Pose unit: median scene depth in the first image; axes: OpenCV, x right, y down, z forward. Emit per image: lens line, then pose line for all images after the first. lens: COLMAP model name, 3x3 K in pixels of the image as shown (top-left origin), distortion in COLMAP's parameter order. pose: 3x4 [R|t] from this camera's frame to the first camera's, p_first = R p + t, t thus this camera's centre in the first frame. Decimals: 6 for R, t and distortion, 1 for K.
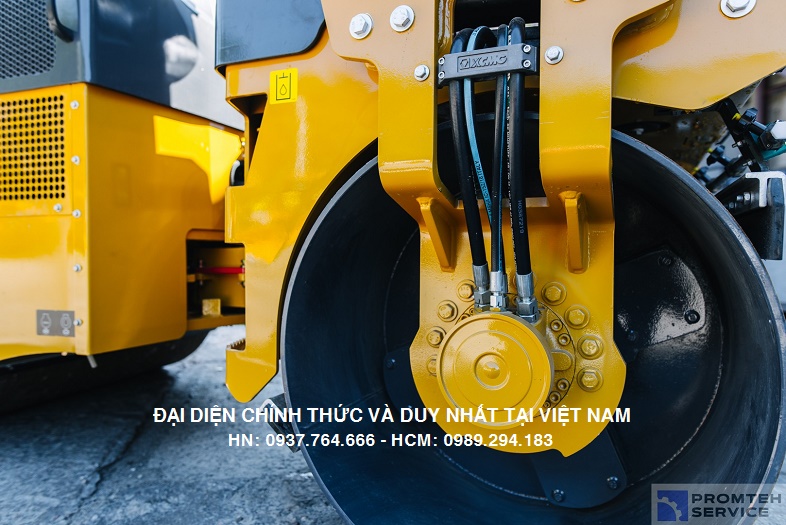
lens RADIAL K [[538.3, 0, 393.0], [0, 538.3, 262.5], [0, 0, 1]] dist [0.001956, 0.000302]
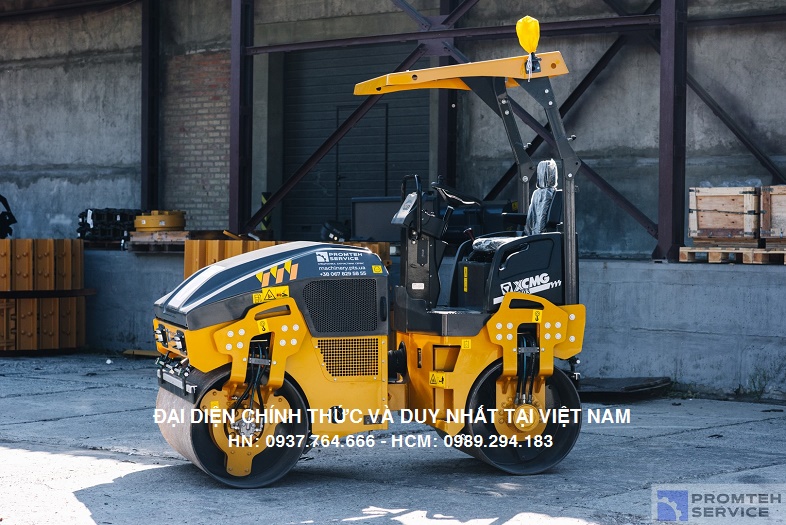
lens RADIAL K [[1920.8, 0, 393.0], [0, 1920.8, 262.5], [0, 0, 1]] dist [-0.016997, -0.391748]
pose [[0.808135, -0.022847, 0.588554, -6.561552], [0.015371, 0.999725, 0.017704, -0.899391], [-0.588796, -0.005260, 0.808264, -7.297472]]
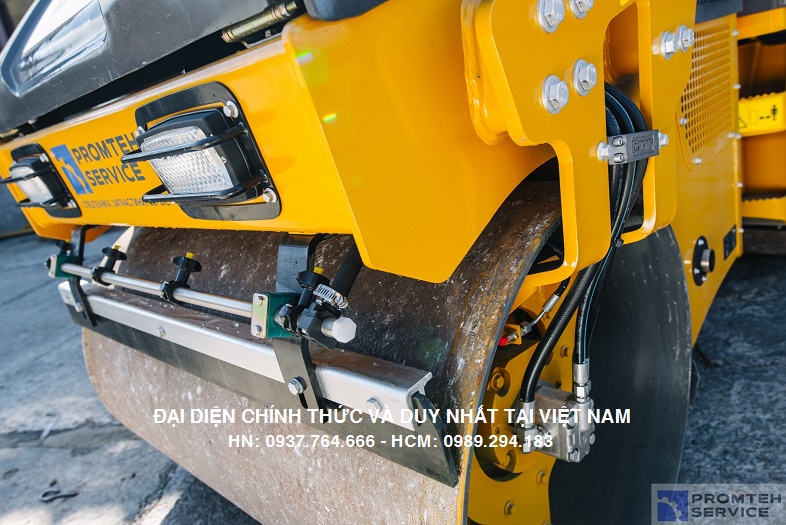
lens RADIAL K [[538.3, 0, 393.0], [0, 538.3, 262.5], [0, 0, 1]] dist [0.001956, 0.000302]
pose [[0.387901, -0.356345, 0.850030, -1.919431], [0.221084, 0.931289, 0.289520, -0.333484], [-0.894793, 0.075623, 0.440030, 1.150388]]
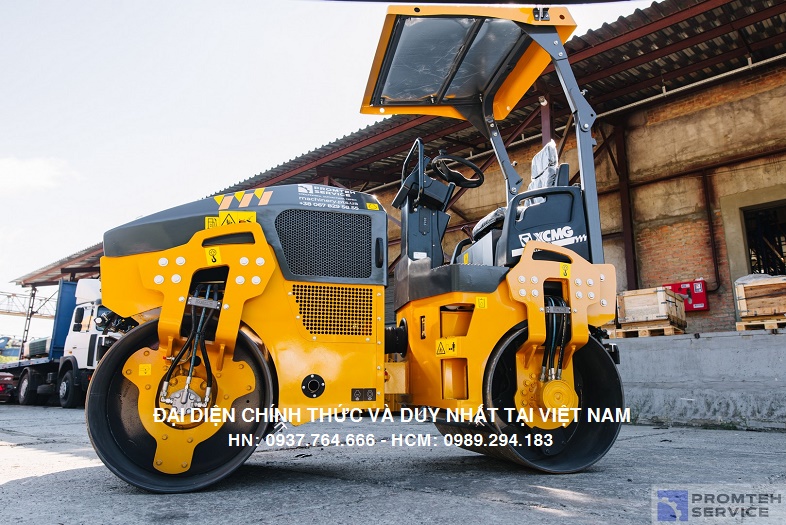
lens RADIAL K [[556.8, 0, 400.5], [0, 556.8, 263.4], [0, 0, 1]] dist [-0.000679, -0.001793]
pose [[0.805854, 0.129018, 0.577888, -1.890042], [0.013232, 0.971805, -0.235414, 0.132108], [-0.591967, 0.197355, 0.781426, -0.908906]]
